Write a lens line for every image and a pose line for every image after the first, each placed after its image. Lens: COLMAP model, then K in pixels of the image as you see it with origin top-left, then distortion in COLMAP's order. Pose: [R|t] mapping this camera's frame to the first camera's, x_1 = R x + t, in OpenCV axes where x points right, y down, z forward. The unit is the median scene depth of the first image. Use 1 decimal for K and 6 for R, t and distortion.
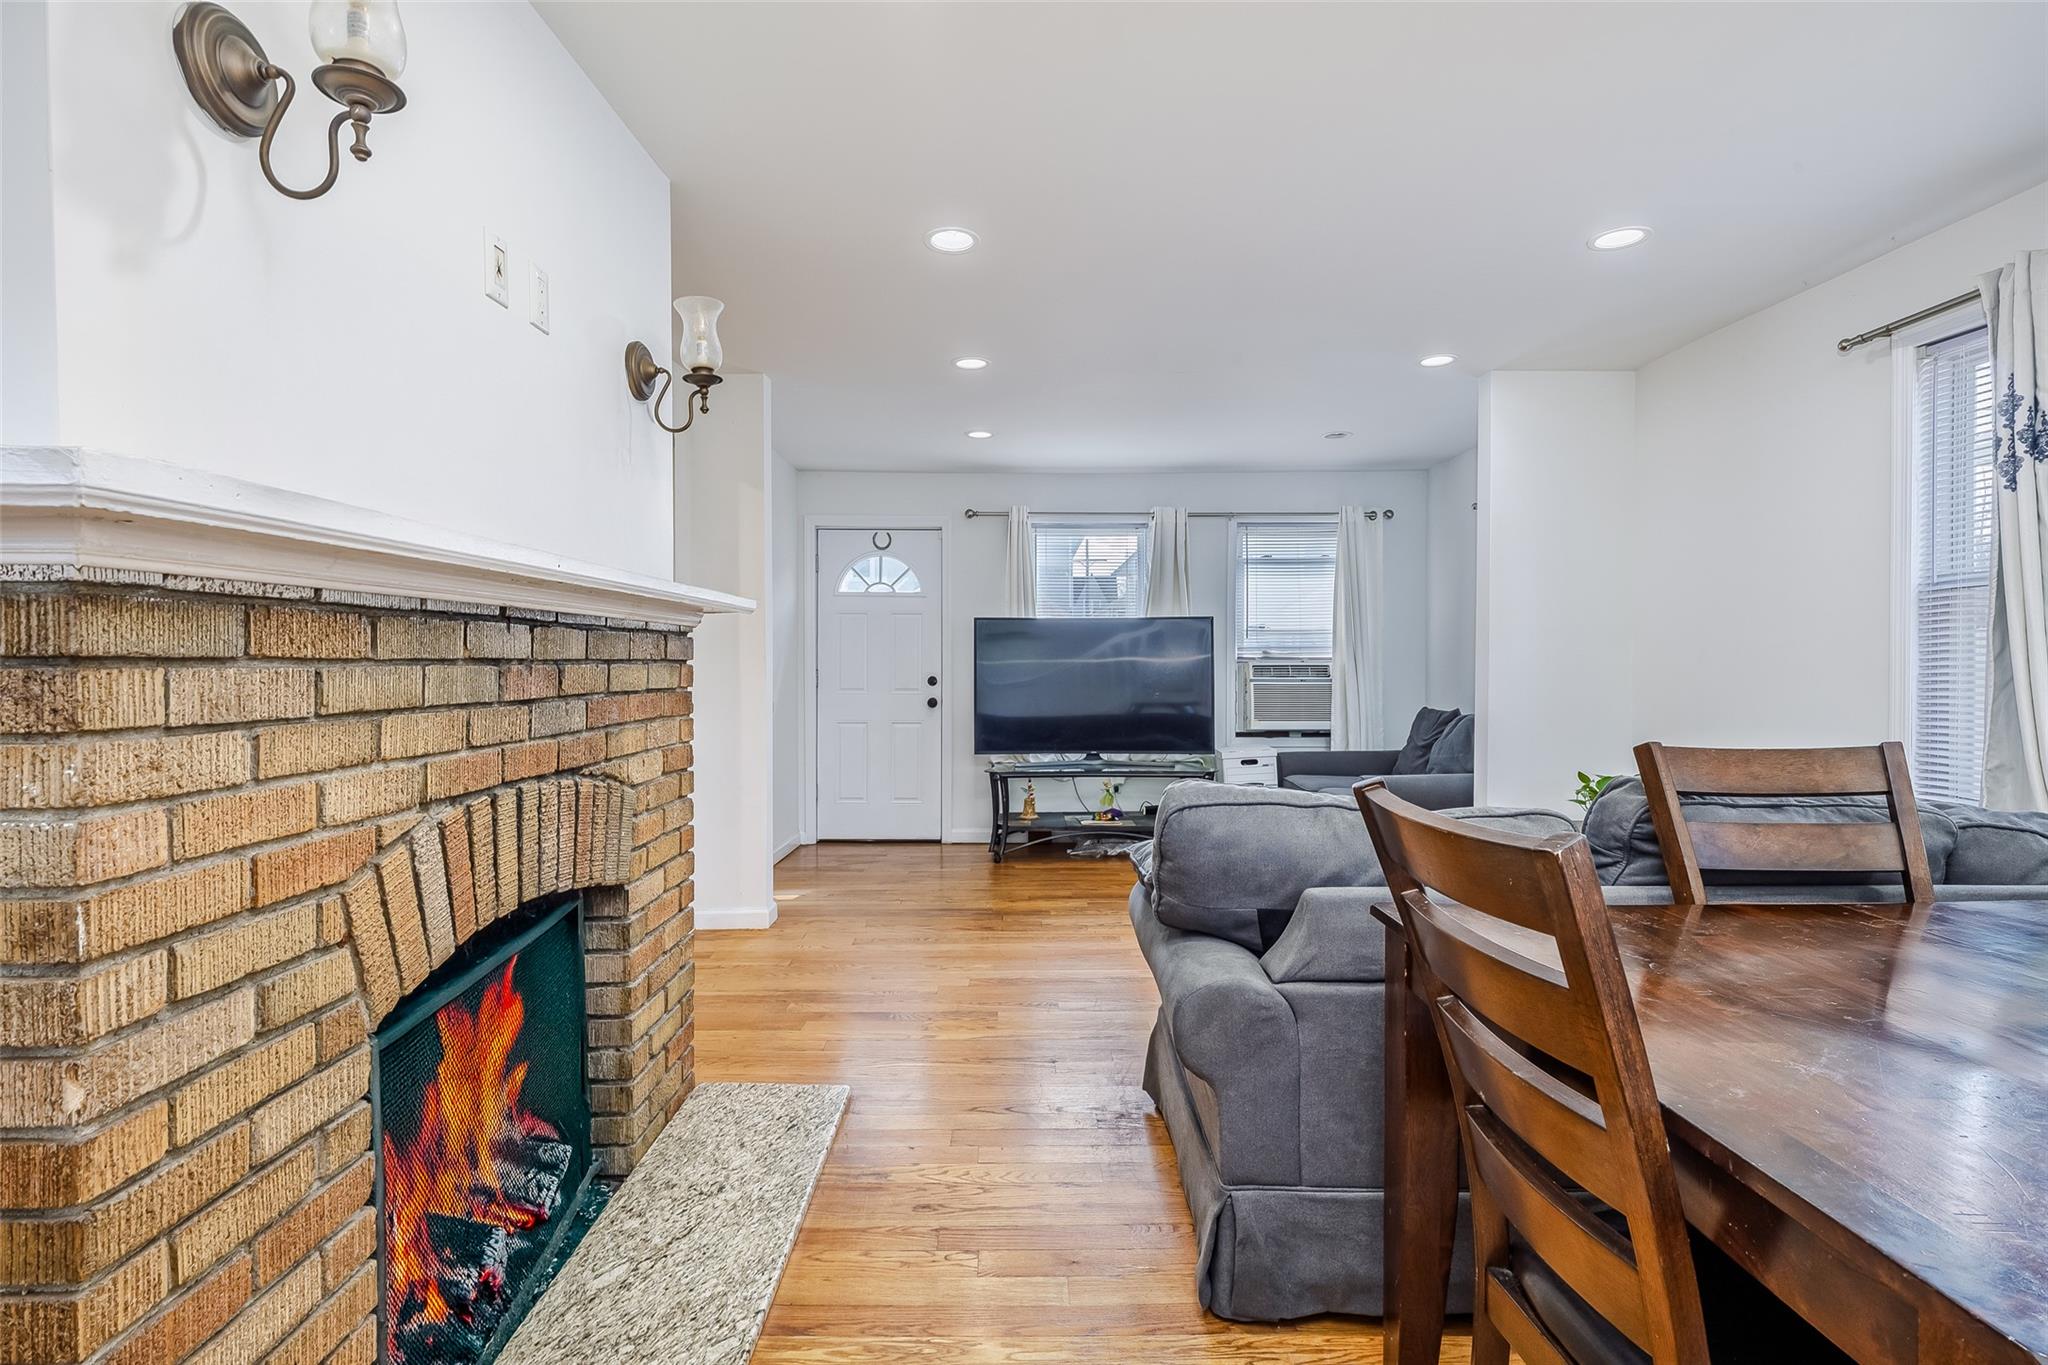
lens RADIAL K [[1003.7, 0, 1020.2], [0, 1003.7, 672.8], [0, 0, 1]] dist [-0.004561, 0.000968]
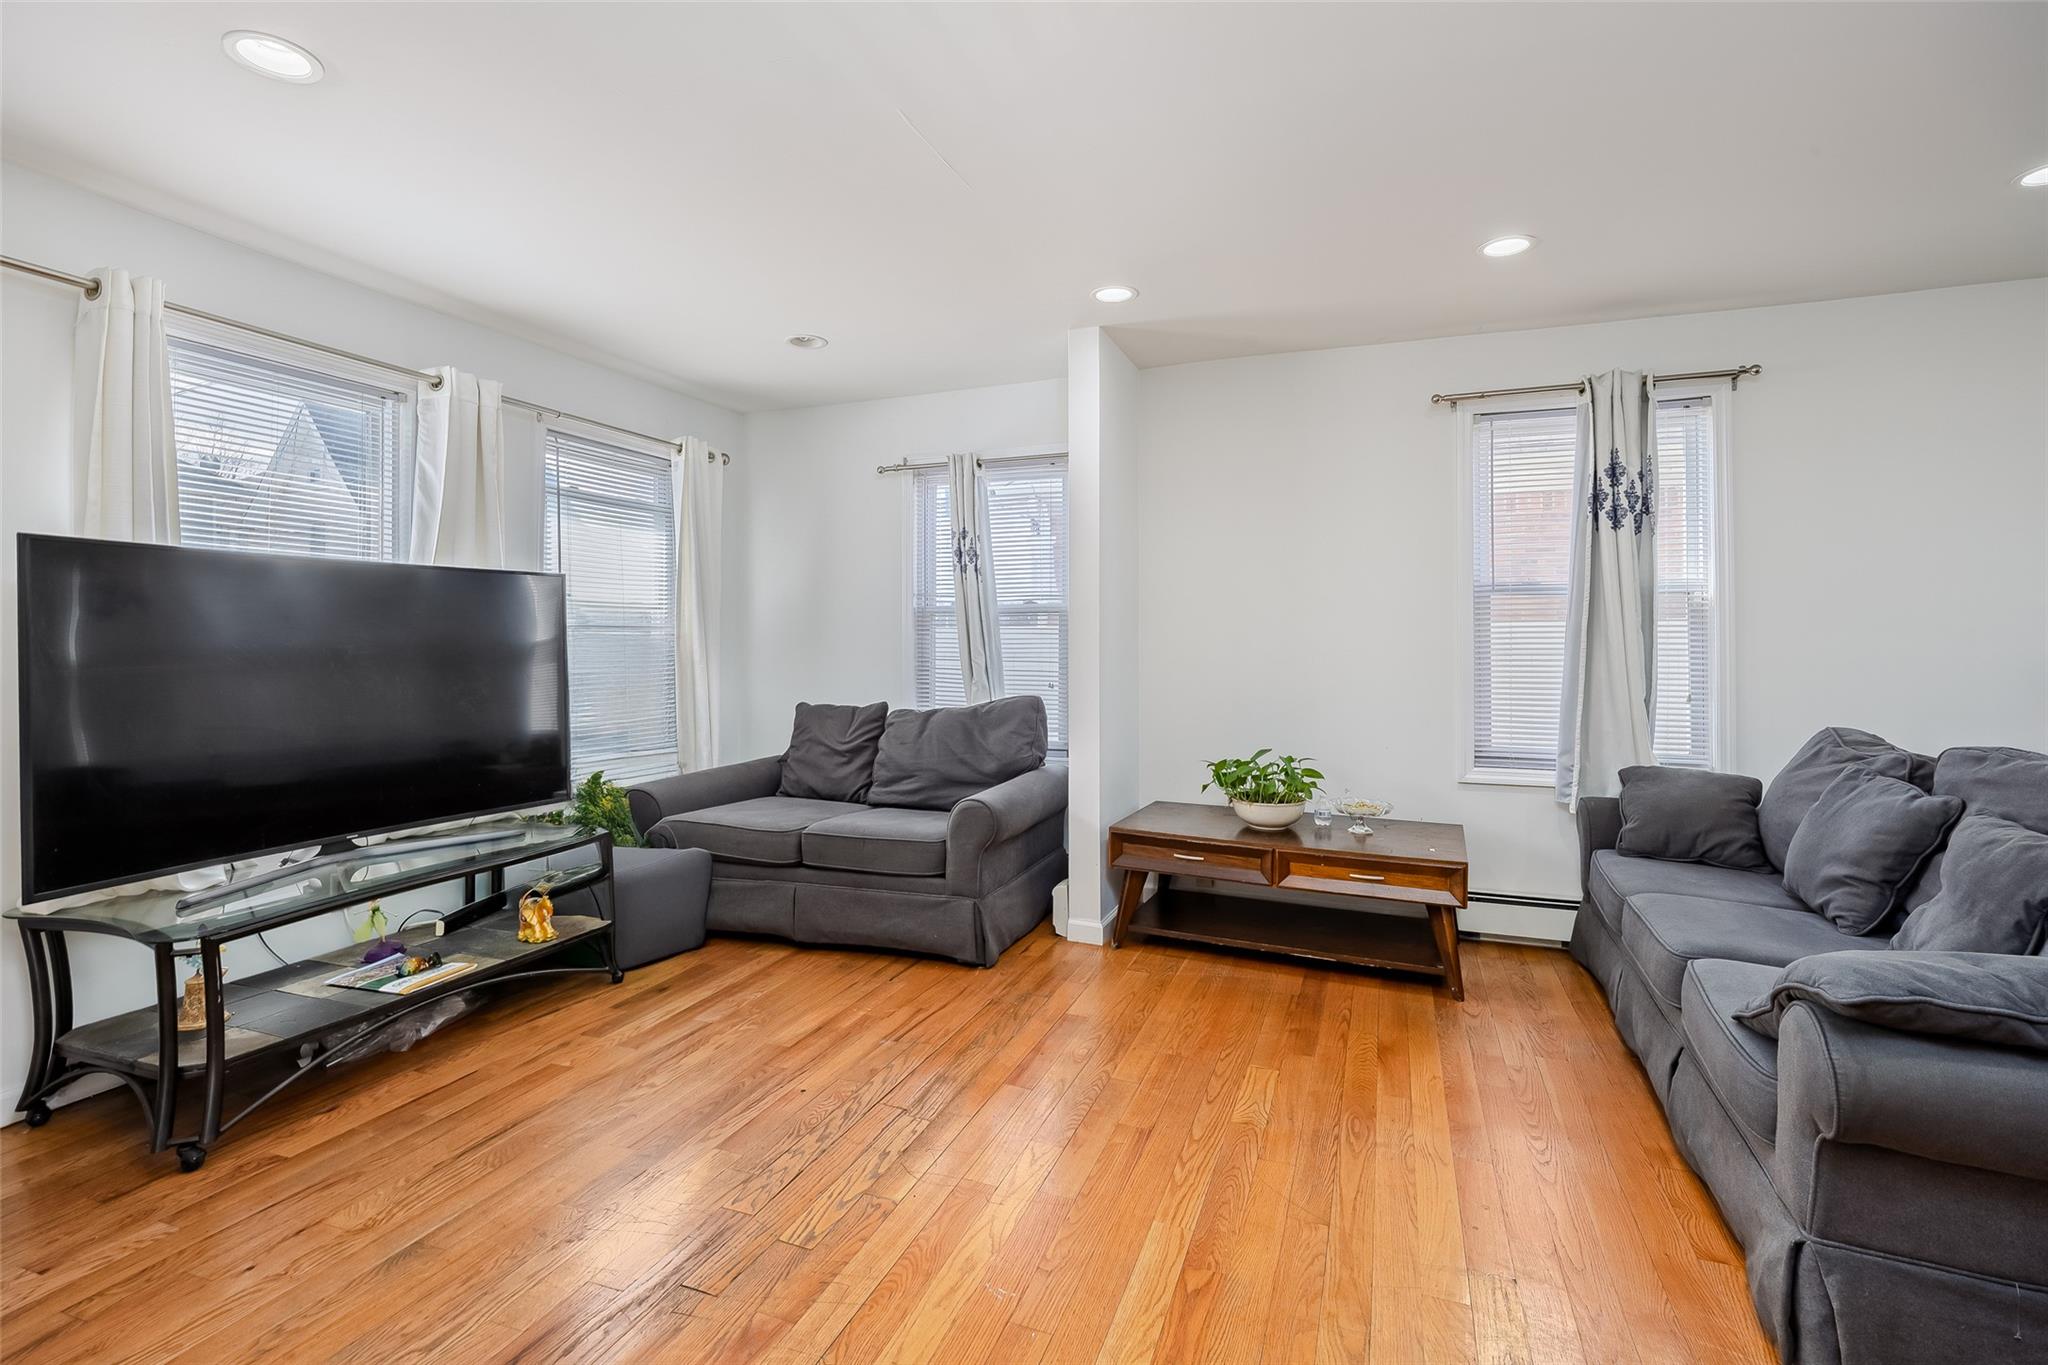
lens RADIAL K [[915.4, 0, 1027.4], [0, 915.4, 651.3], [0, 0, 1]] dist [0.001529, 0.001089]
pose [[0.372941, 0.002114, 0.927852, -0.766799], [0.005925, 0.999972, -0.004660, -0.011379], [-0.927836, 0.007235, 0.372918, 1.810890]]
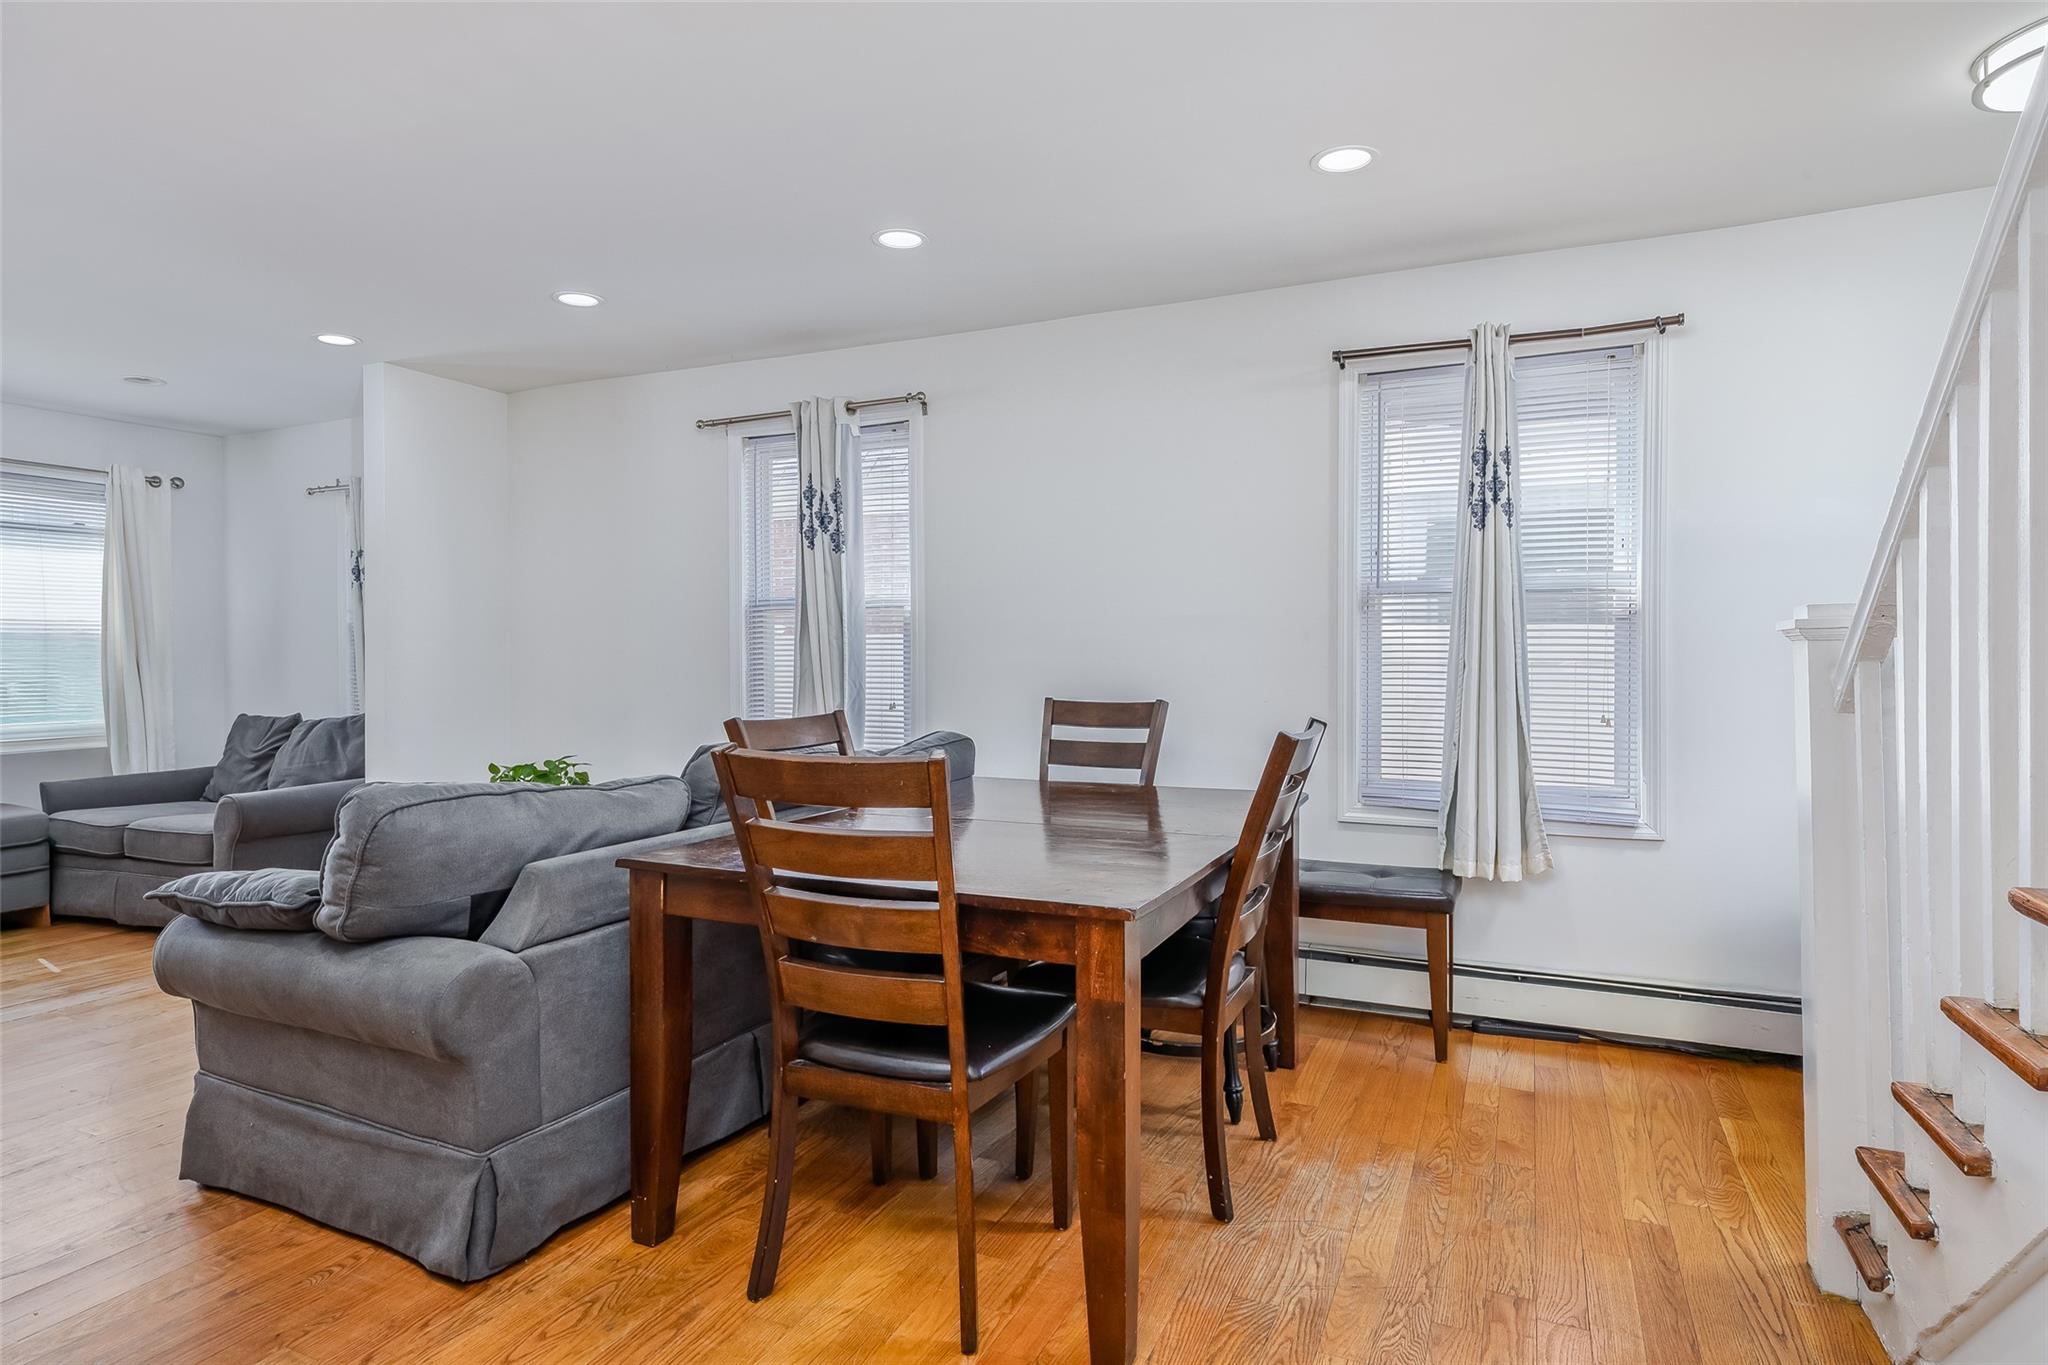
lens RADIAL K [[1120.6, 0, 983.8], [0, 1120.6, 675.3], [0, 0, 1]] dist [0.003443, -0.003531]
pose [[0.444309, -0.014389, 0.895758, -0.622080], [0.012919, 0.999870, 0.009653, -0.000833], [-0.895780, 0.007283, 0.444437, -0.011423]]
